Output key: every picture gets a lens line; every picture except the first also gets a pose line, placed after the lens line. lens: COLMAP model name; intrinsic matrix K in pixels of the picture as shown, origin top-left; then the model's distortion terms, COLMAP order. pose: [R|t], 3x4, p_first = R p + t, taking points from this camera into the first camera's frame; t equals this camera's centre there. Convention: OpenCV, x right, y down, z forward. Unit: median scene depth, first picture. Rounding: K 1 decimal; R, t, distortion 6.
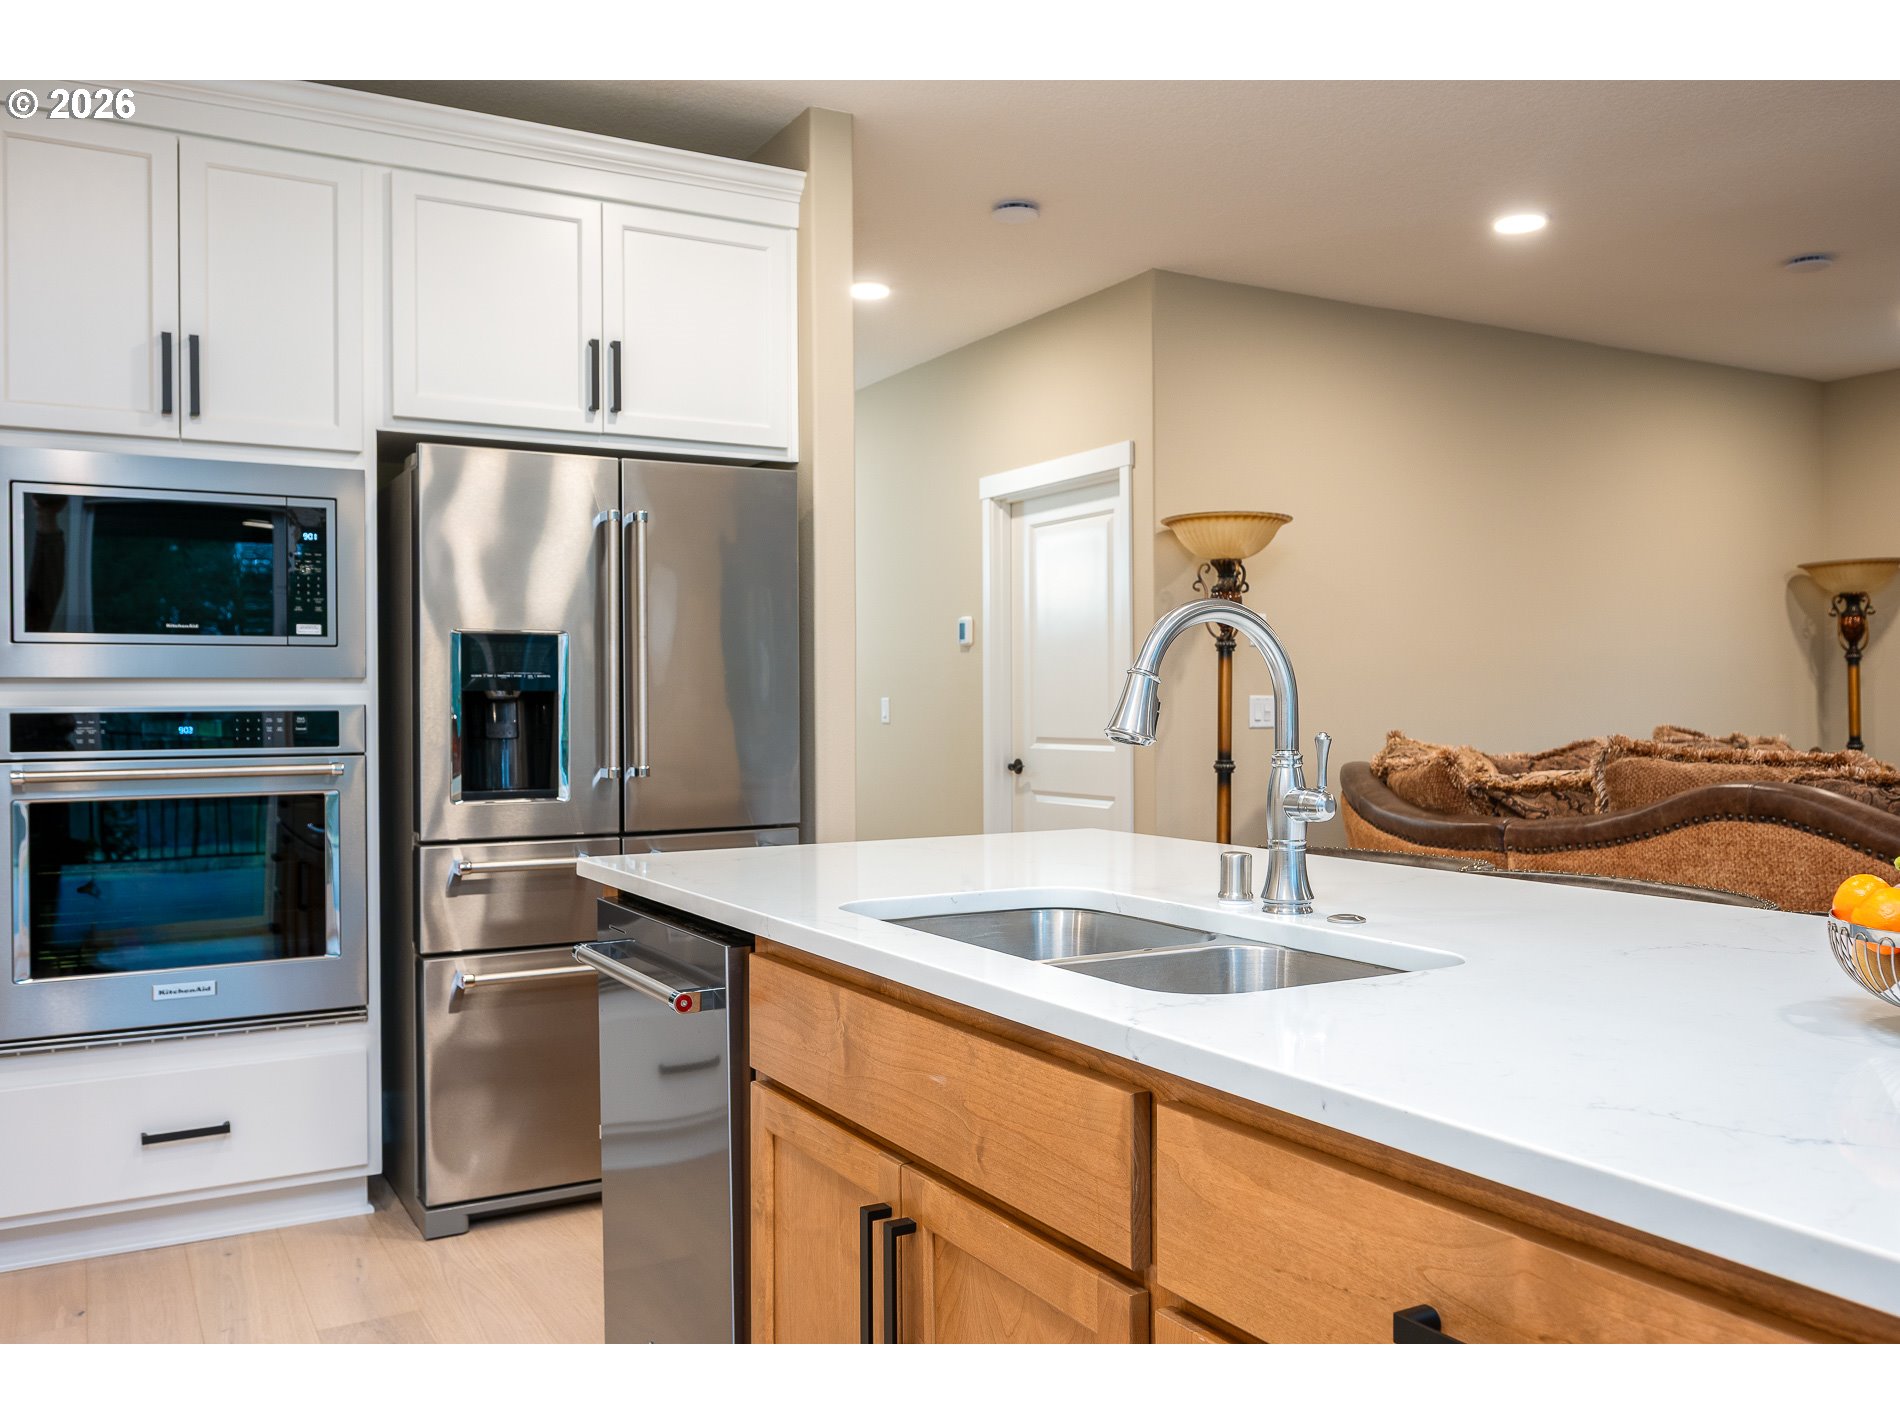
lens RADIAL K [[1535.0, 0, 950.0], [0, 1535.0, 712.5], [0, 0, 1]] dist [0.002273, -0.001098]
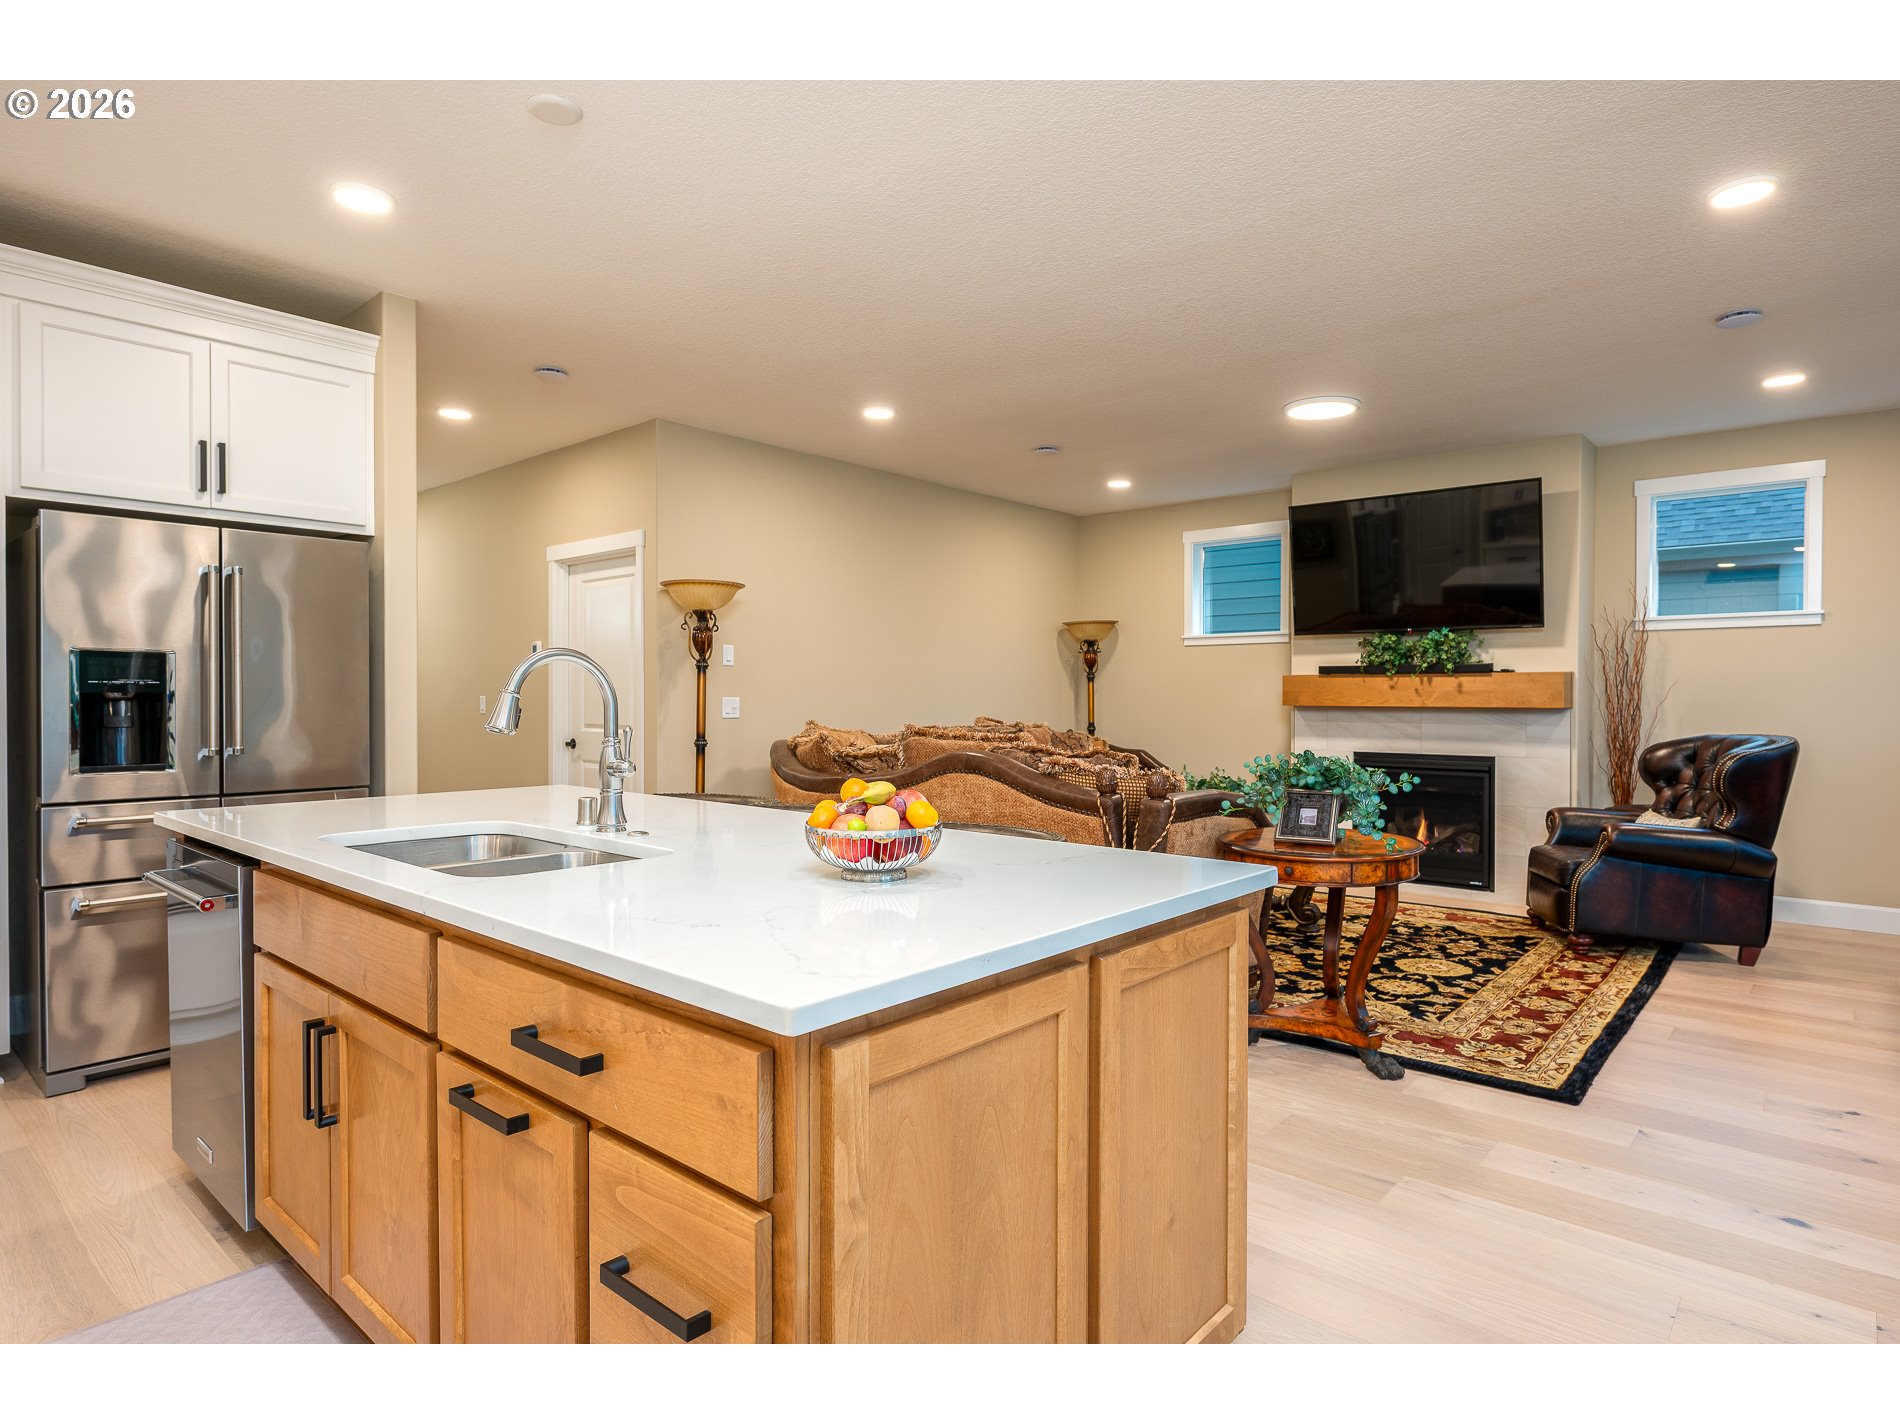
lens RADIAL K [[1043.7, 0, 951.7], [0, 1043.7, 709.7], [0, 0, 1]] dist [-0.000808, -0.000453]
pose [[0.945118, 0.003746, 0.326706, 0.109794], [-0.005548, 0.999974, 0.004583, -0.007472], [-0.326681, -0.006144, 0.945115, -0.125851]]
